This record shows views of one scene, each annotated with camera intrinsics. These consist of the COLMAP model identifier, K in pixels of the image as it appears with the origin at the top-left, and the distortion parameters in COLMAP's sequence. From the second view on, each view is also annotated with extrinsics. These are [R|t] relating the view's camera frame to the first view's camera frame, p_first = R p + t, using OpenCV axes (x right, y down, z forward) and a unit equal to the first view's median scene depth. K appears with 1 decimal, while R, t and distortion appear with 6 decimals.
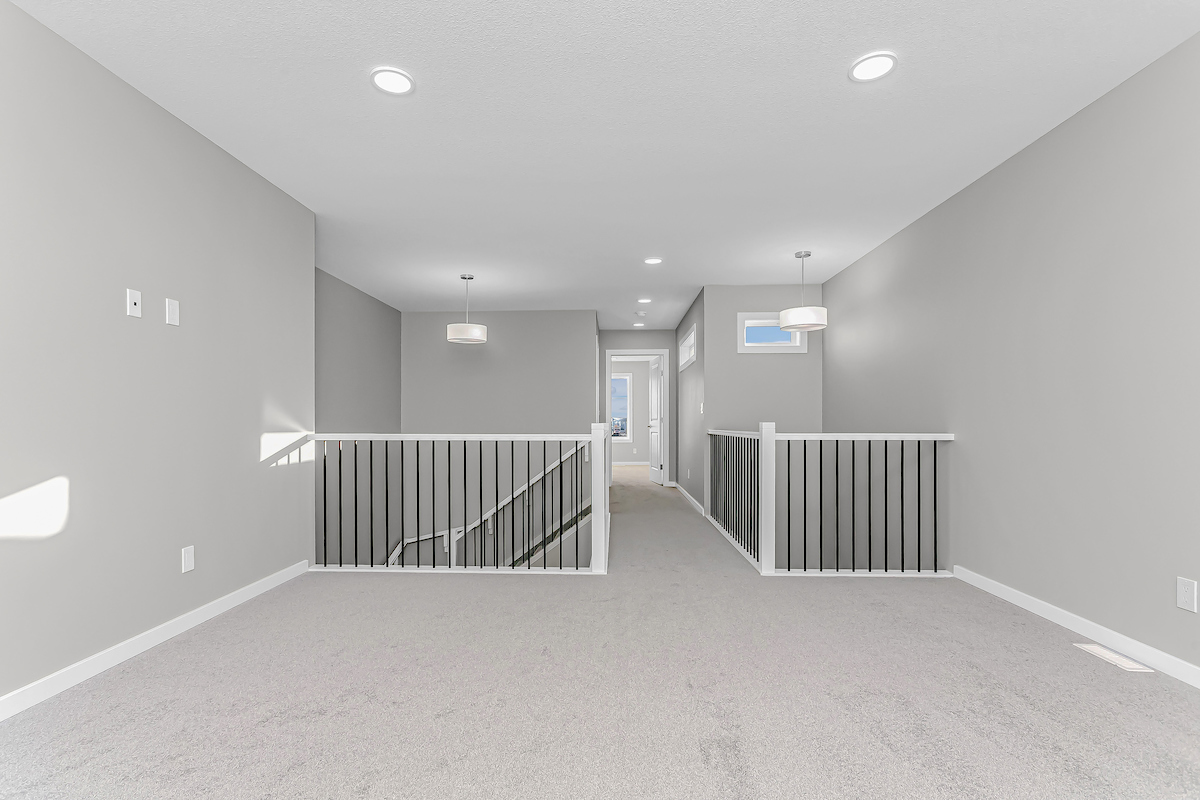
lens RADIAL K [[575.2, 0, 598.6], [0, 575.2, 415.8], [0, 0, 1]] dist [-0.000488, -0.000190]
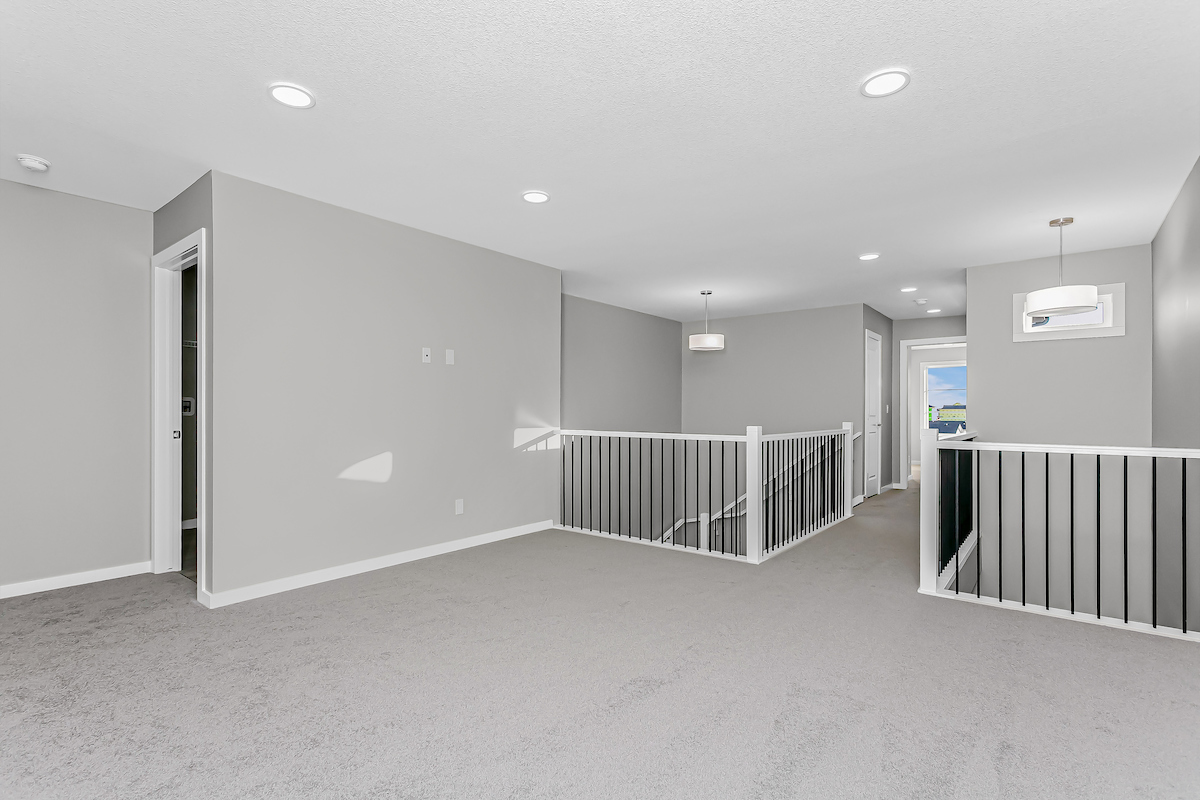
lens RADIAL K [[580.2, 0, 576.2], [0, 580.2, 404.2], [0, 0, 1]] dist [0.000895, 0.000225]
pose [[0.791194, -0.005116, -0.611543, 0.404257], [-0.000022, 0.999965, -0.008394, -0.018542], [0.611565, 0.006655, 0.791166, -0.083570]]
